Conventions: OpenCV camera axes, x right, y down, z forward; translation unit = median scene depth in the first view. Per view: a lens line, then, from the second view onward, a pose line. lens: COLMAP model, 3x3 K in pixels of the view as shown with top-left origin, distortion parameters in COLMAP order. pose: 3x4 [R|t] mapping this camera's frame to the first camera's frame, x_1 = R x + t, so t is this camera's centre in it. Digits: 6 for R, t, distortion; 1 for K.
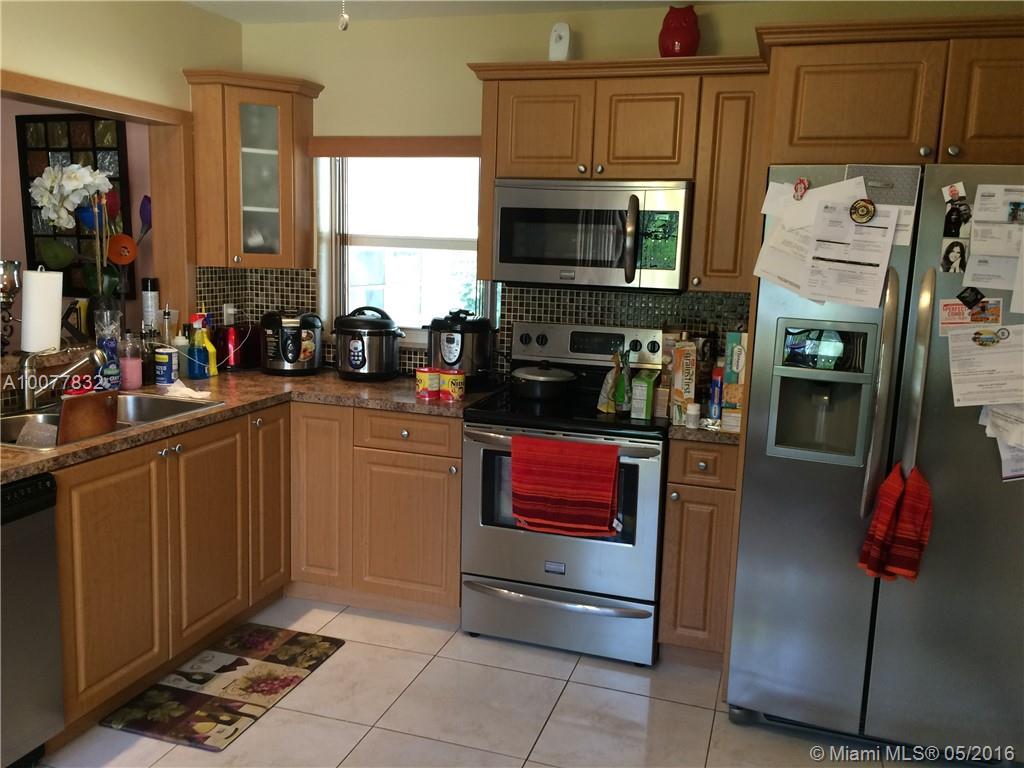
lens RADIAL K [[870.8, 0, 511.8], [0, 870.8, 389.3], [0, 0, 1]] dist [0.072638, -0.105022]
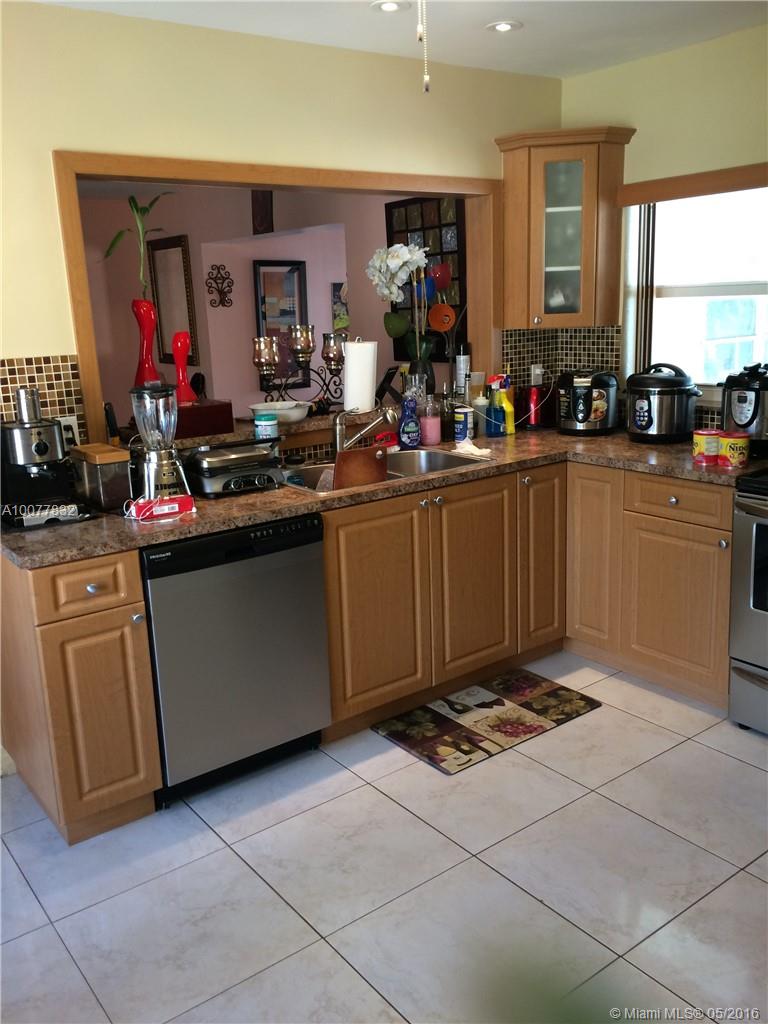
lens RADIAL K [[870.8, 0, 384.0], [0, 870.8, 512.0], [0, 0, 1]] dist [0.072638, -0.105022]
pose [[0.818134, 0.072022, -0.570499, 0.150493], [-0.029454, 0.996072, 0.083509, -0.005743], [0.574272, -0.051518, 0.817042, 0.051444]]
